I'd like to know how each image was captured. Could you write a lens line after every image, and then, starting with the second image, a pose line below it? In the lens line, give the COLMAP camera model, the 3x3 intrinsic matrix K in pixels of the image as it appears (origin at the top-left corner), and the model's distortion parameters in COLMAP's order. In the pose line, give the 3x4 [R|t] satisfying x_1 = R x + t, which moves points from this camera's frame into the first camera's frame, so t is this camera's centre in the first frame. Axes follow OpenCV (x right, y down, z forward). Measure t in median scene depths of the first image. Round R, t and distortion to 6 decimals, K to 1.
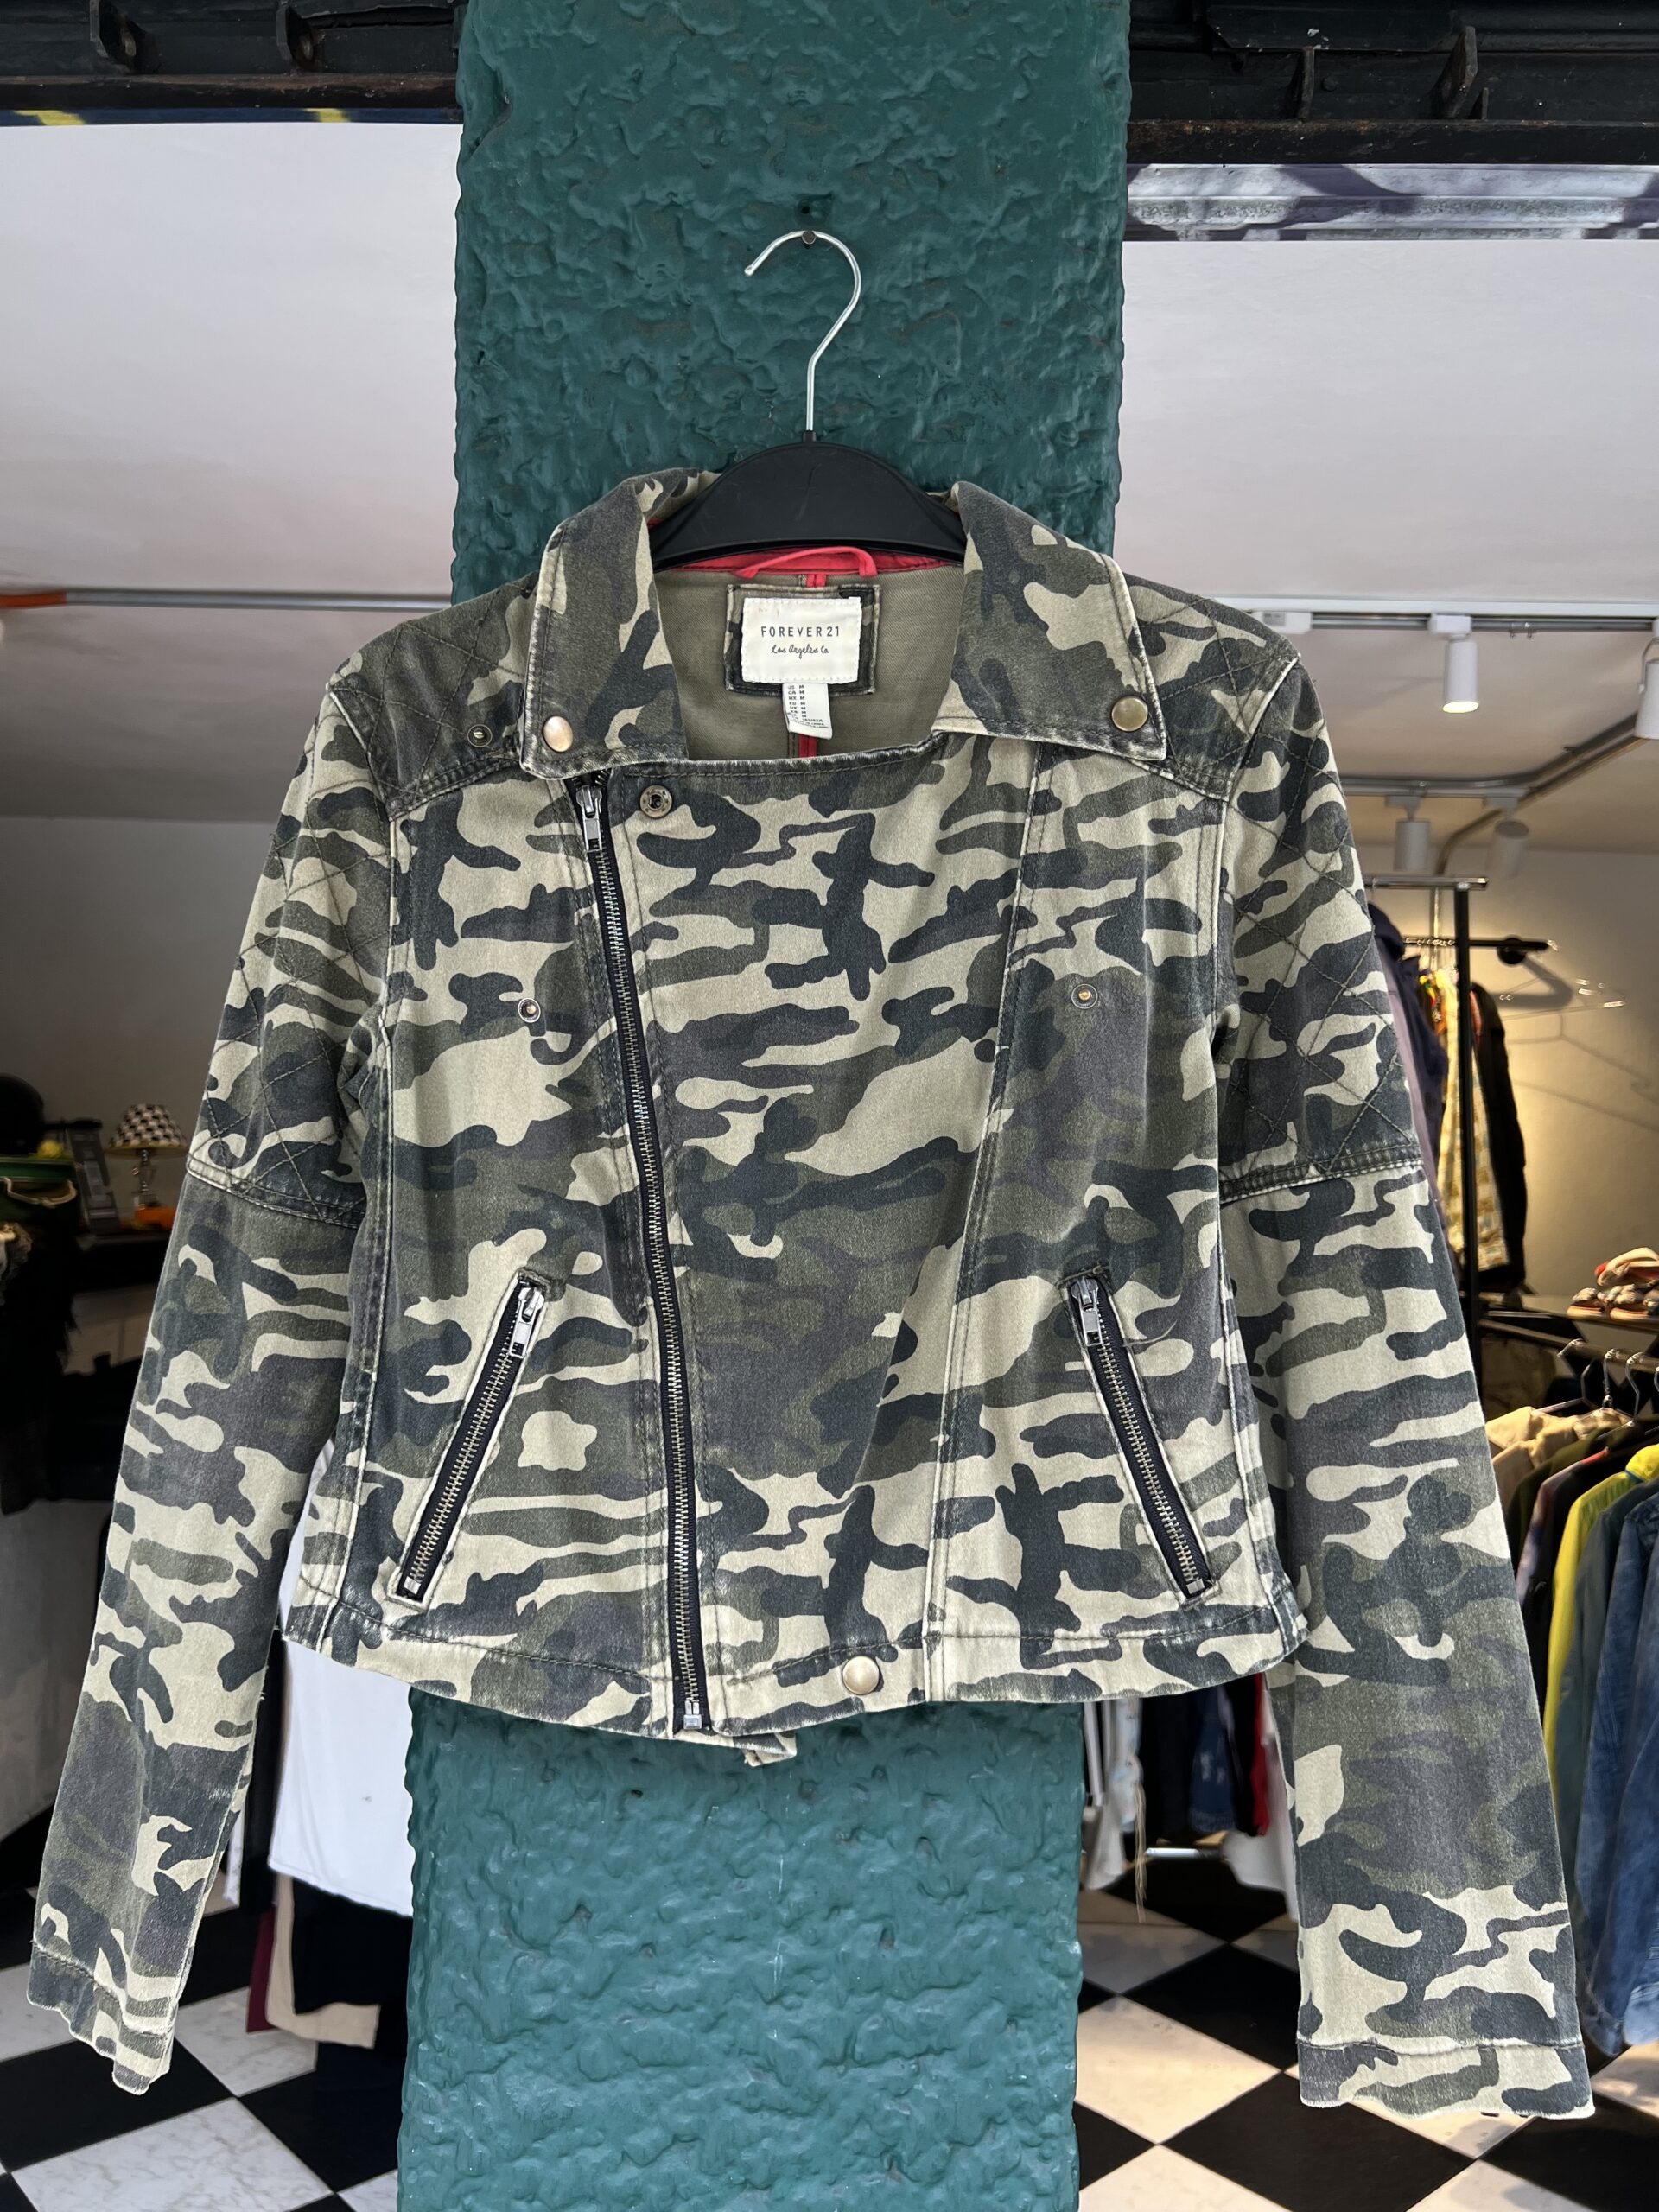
lens RADIAL K [[1677.7, 0, 832.8], [0, 1677.7, 1116.8], [0, 0, 1]] dist [0.040617, -0.040863]
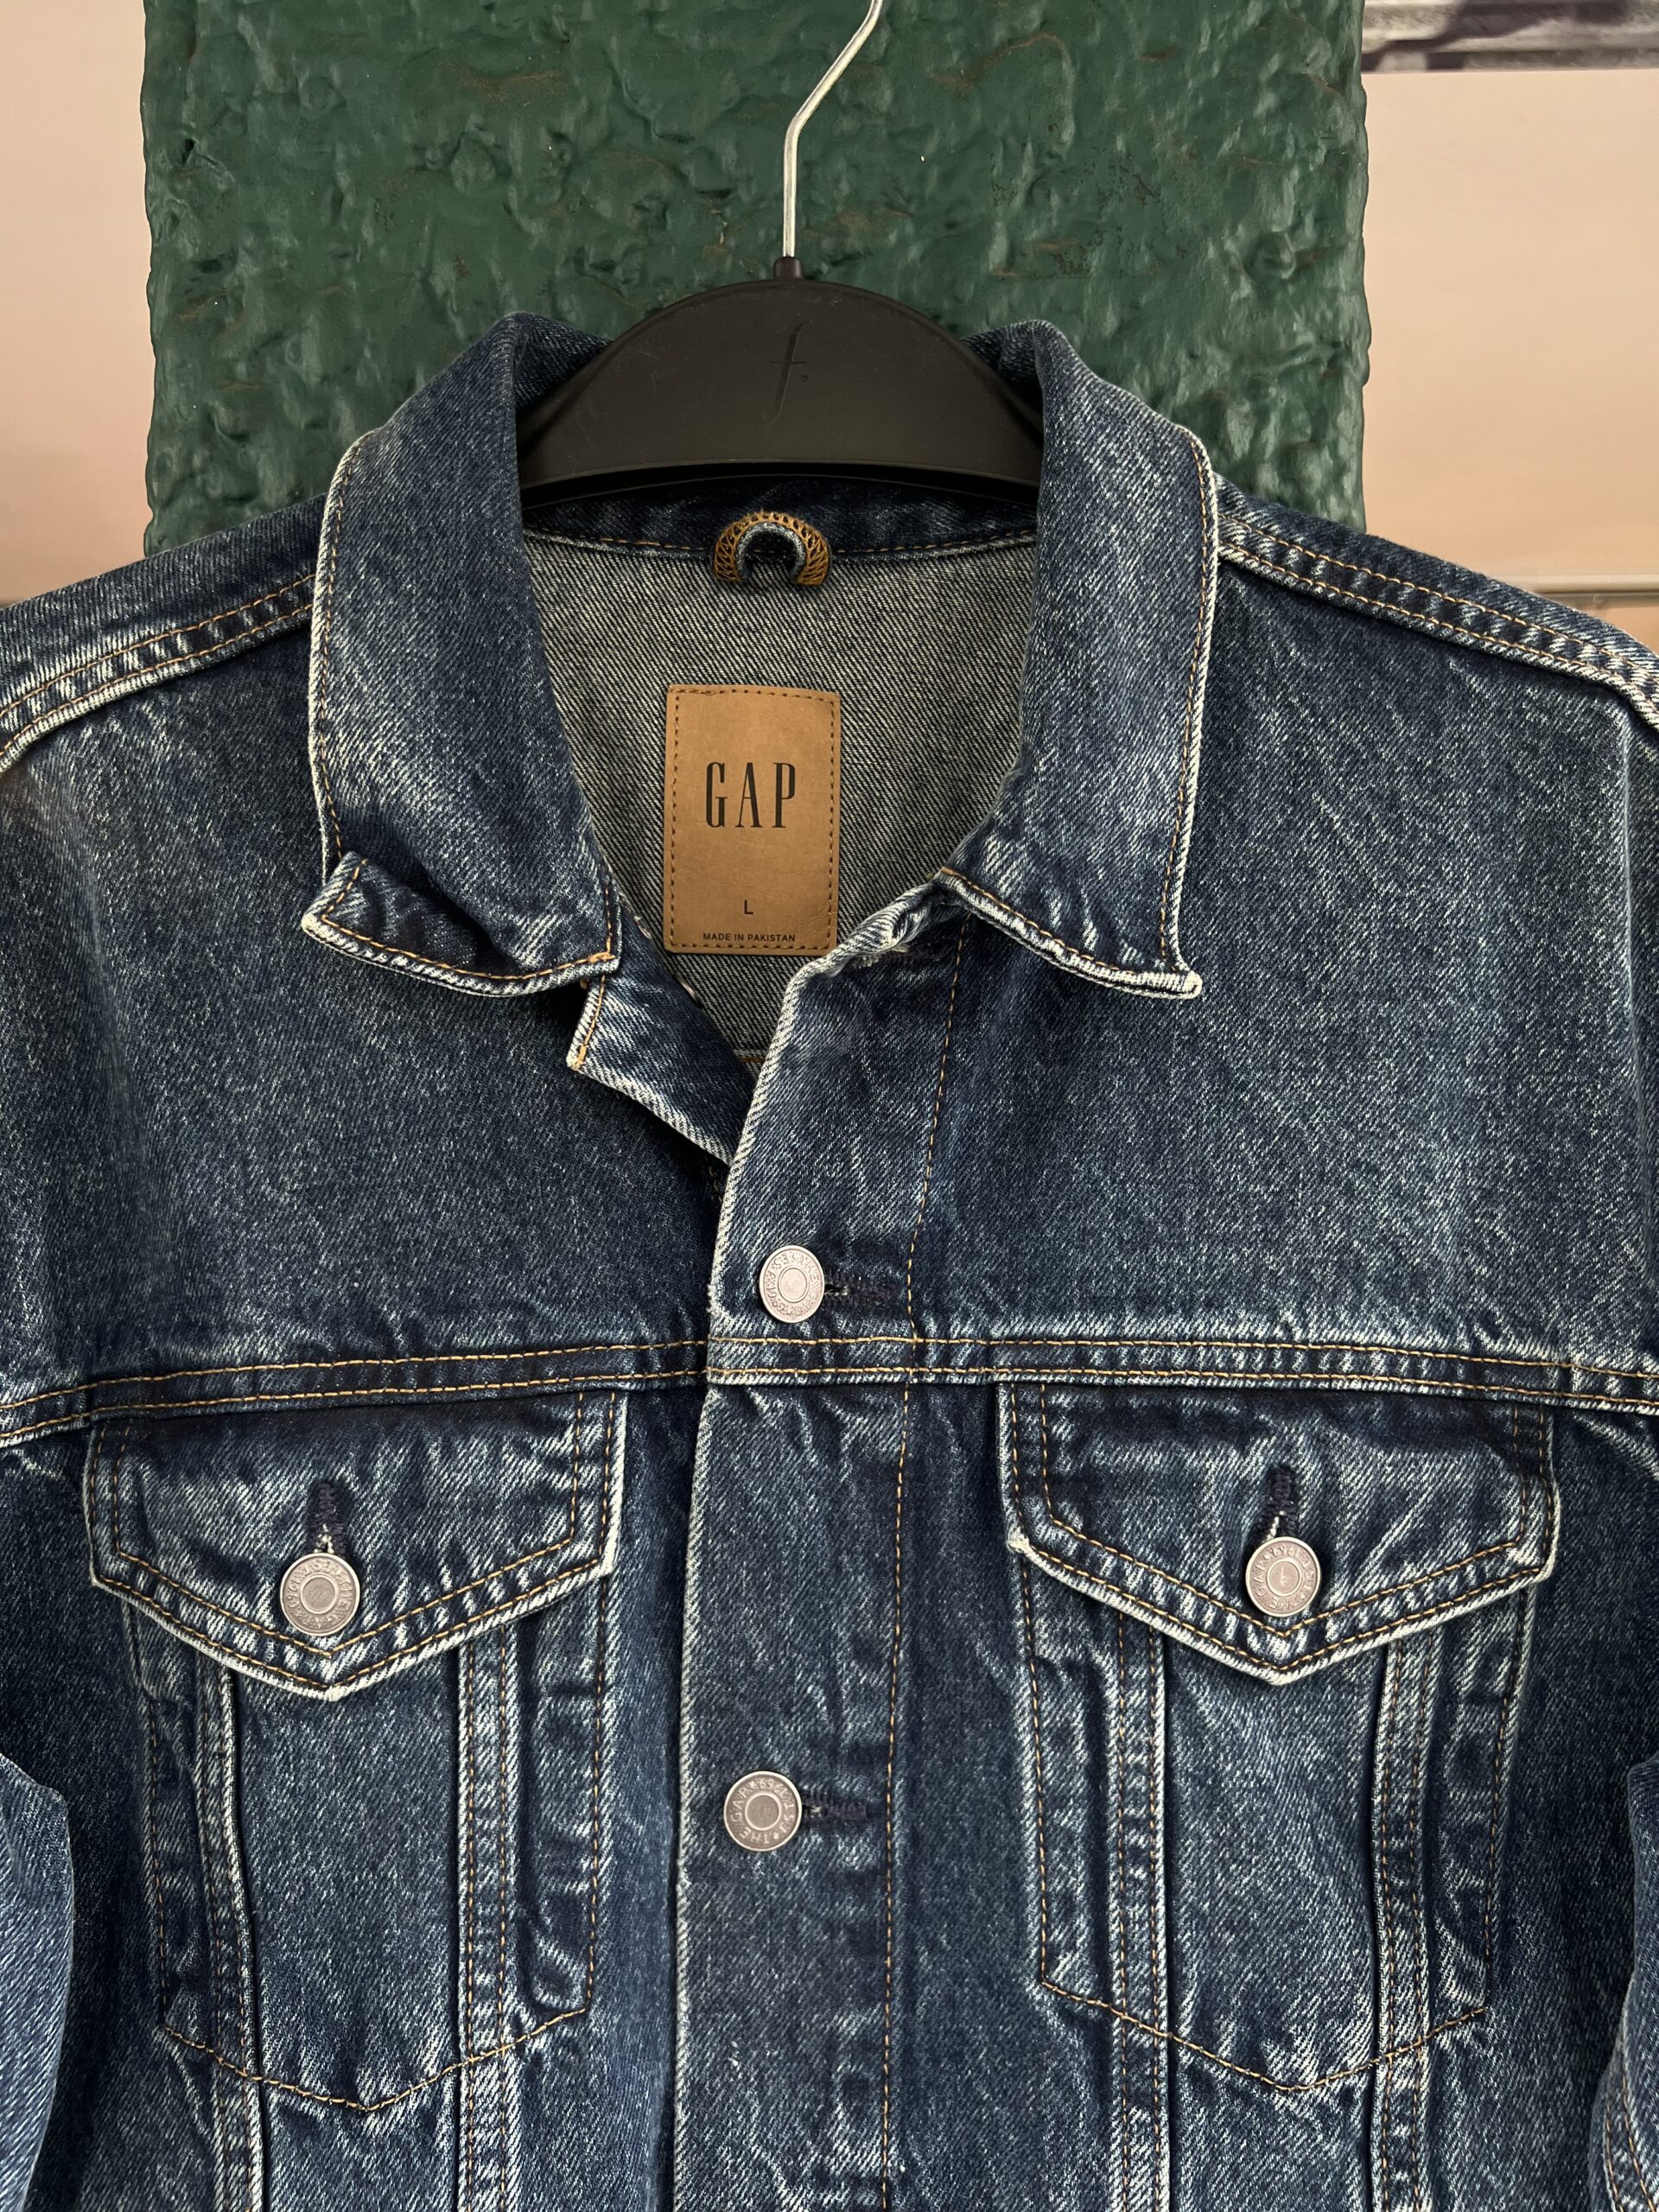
lens RADIAL K [[1673.9, 0, 826.6], [0, 1673.9, 1117.8], [0, 0, 1]] dist [0.050800, -0.058392]
pose [[0.999468, -0.031573, 0.008202, -0.010685], [0.031662, 0.999439, -0.010908, -0.080293], [-0.007853, 0.011162, 0.999907, 0.291113]]
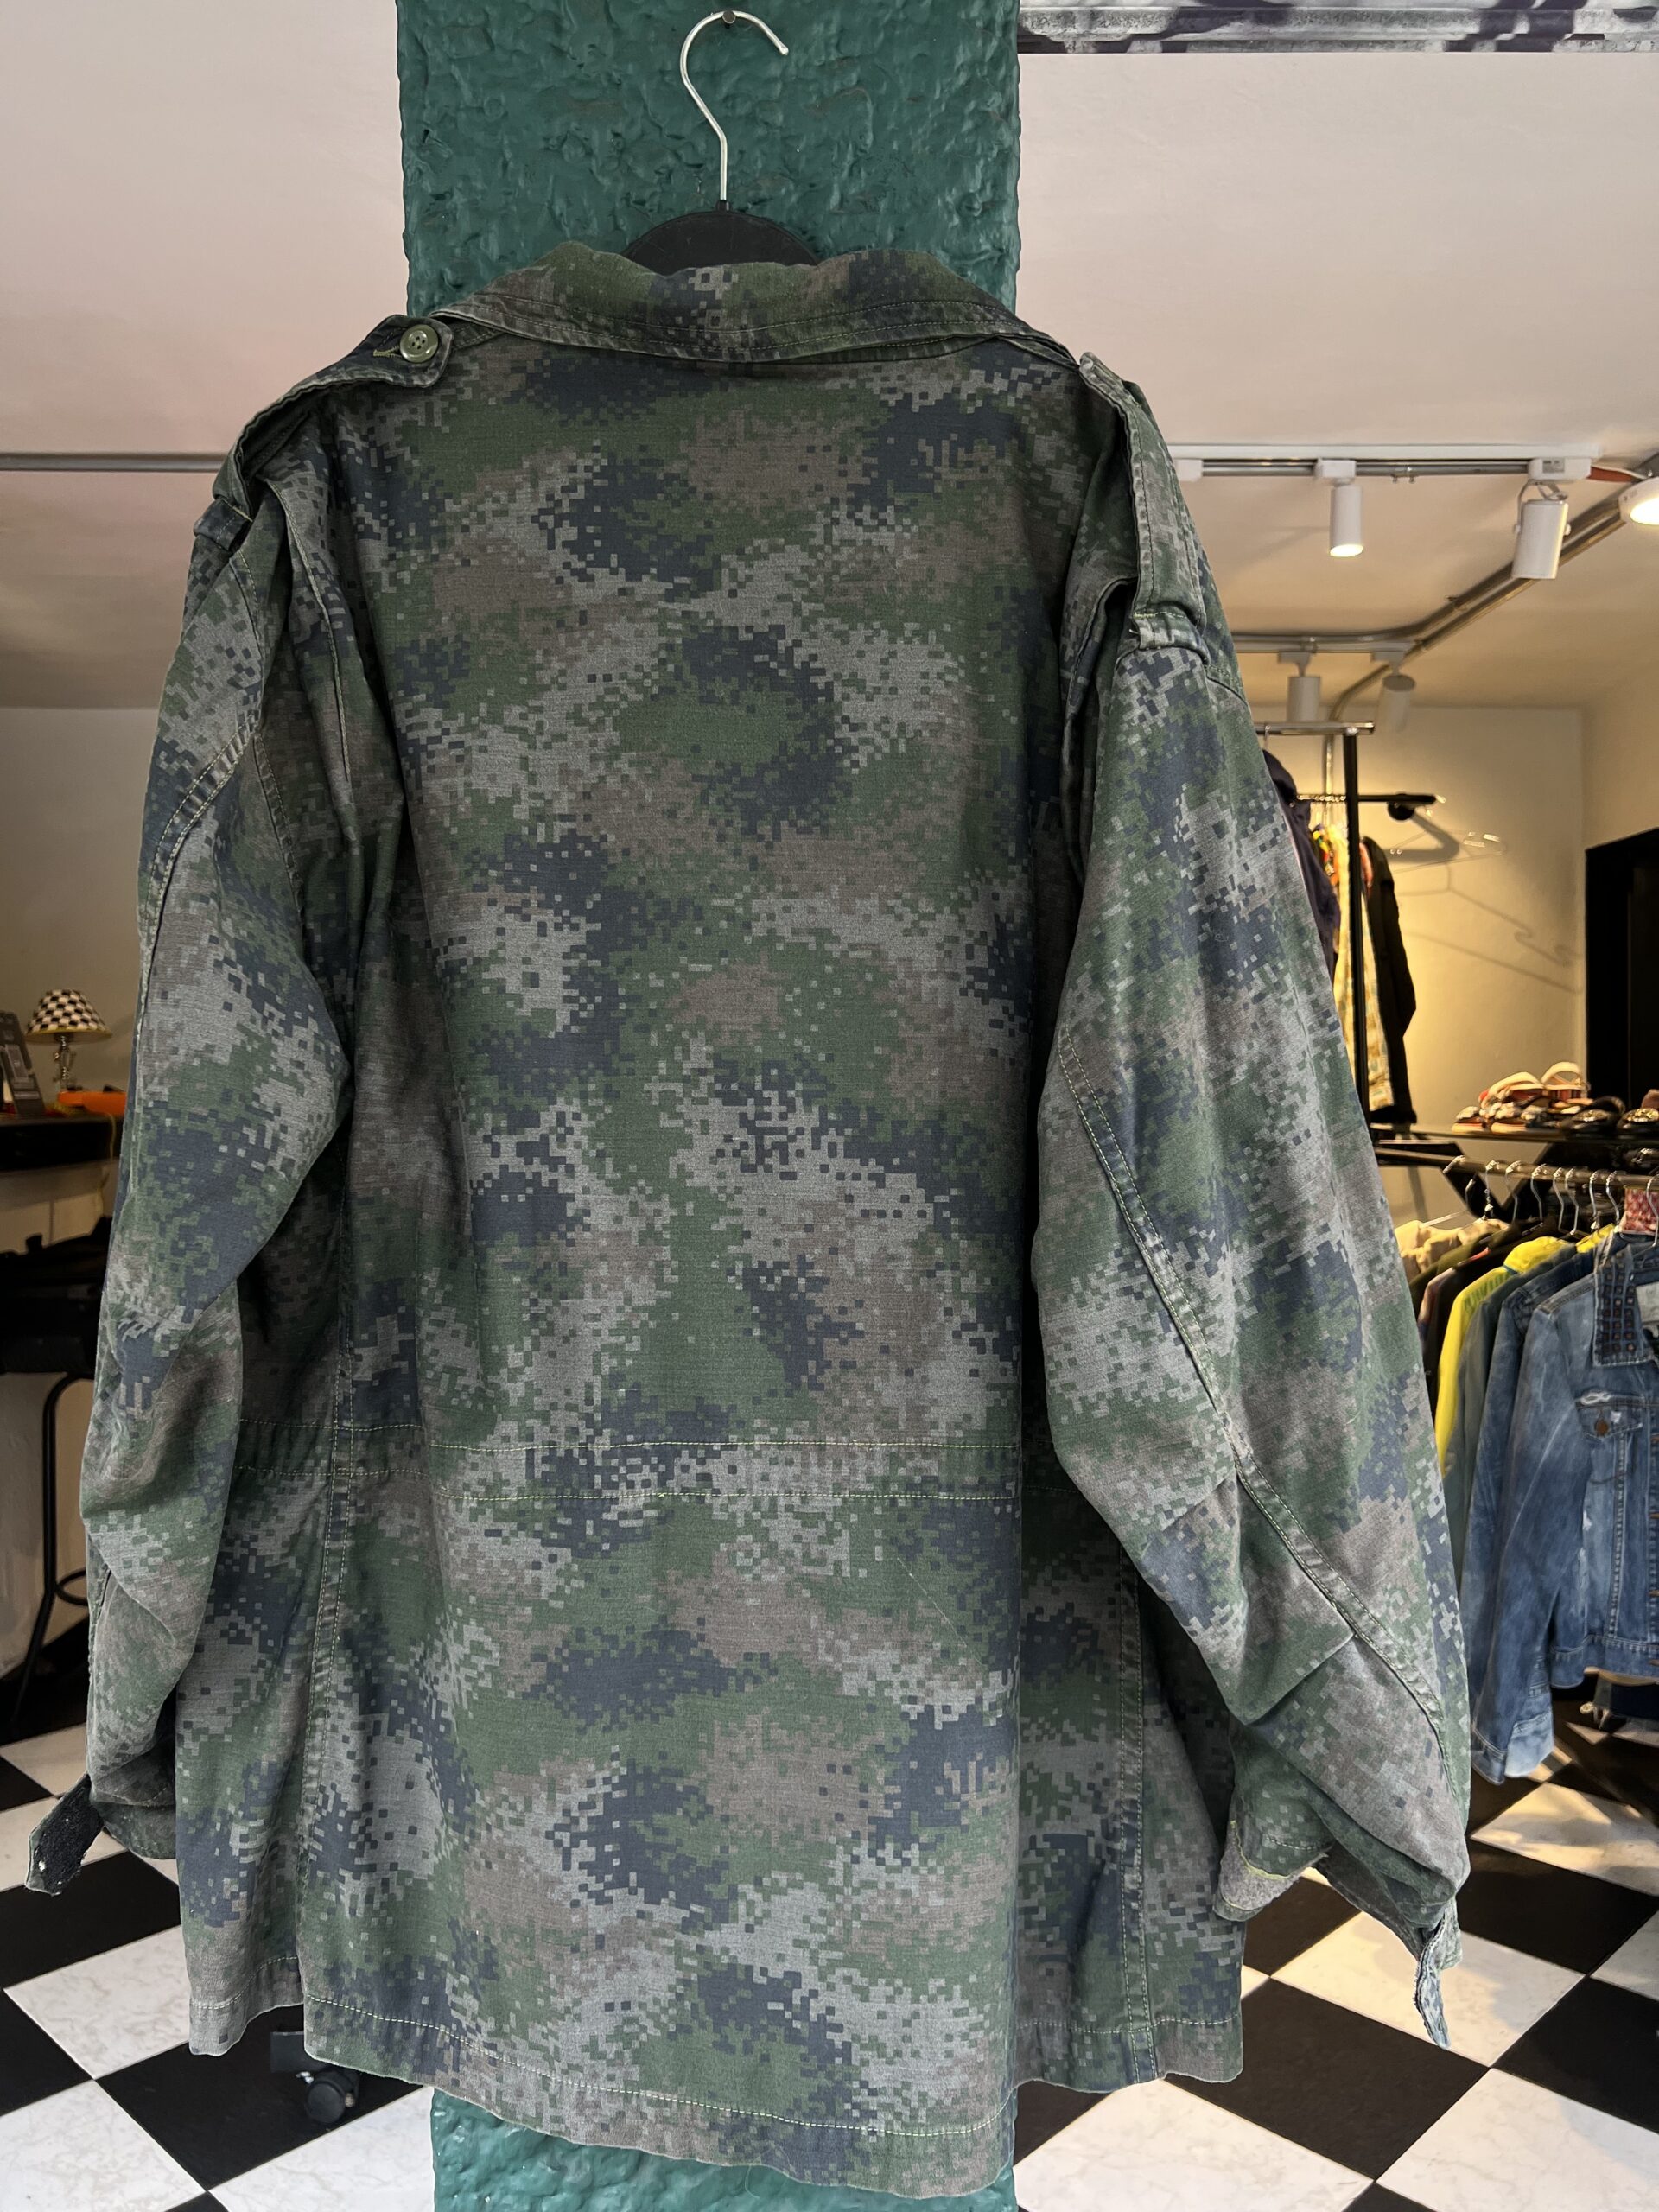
lens RADIAL K [[1675.2, 0, 825.4], [0, 1675.2, 1119.2], [0, 0, 1]] dist [0.046862, -0.052741]
pose [[0.998271, -0.034055, 0.047899, -0.017639], [0.031174, 0.997732, 0.059659, 0.074282], [-0.049822, -0.058063, 0.997069, -0.075938]]
